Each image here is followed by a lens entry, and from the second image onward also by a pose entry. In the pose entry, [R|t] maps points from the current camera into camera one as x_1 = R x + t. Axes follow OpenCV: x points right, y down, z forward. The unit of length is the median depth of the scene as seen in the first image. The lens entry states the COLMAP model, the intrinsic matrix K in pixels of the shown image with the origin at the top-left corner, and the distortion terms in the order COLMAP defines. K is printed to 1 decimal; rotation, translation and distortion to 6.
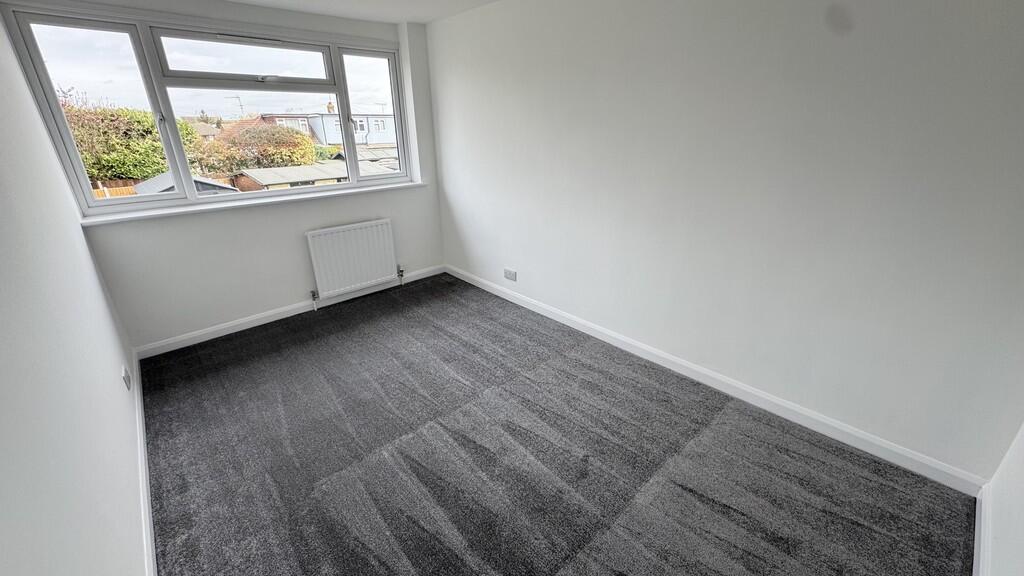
lens RADIAL K [[406.2, 0, 516.3], [0, 406.2, 291.7], [0, 0, 1]] dist [-0.001190, 0.000146]
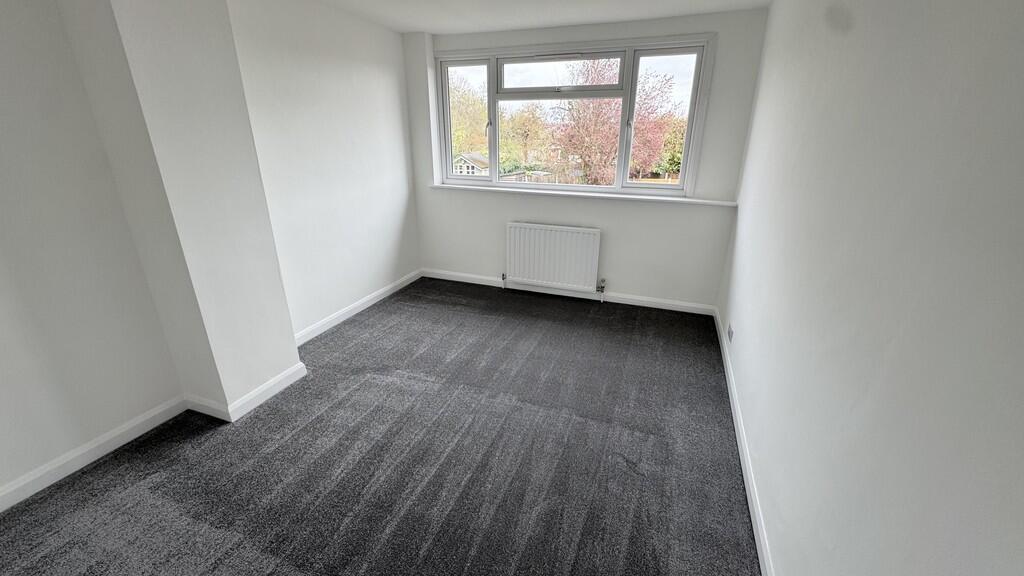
lens RADIAL K [[406.2, 0, 518.8], [0, 406.2, 286.3], [0, 0, 1]] dist [-0.001190, 0.000146]
pose [[0.452387, 0.332345, -0.827583, 0.410907], [-0.348421, 0.920082, 0.179032, -0.157325], [0.820944, 0.207355, 0.532029, 0.364589]]
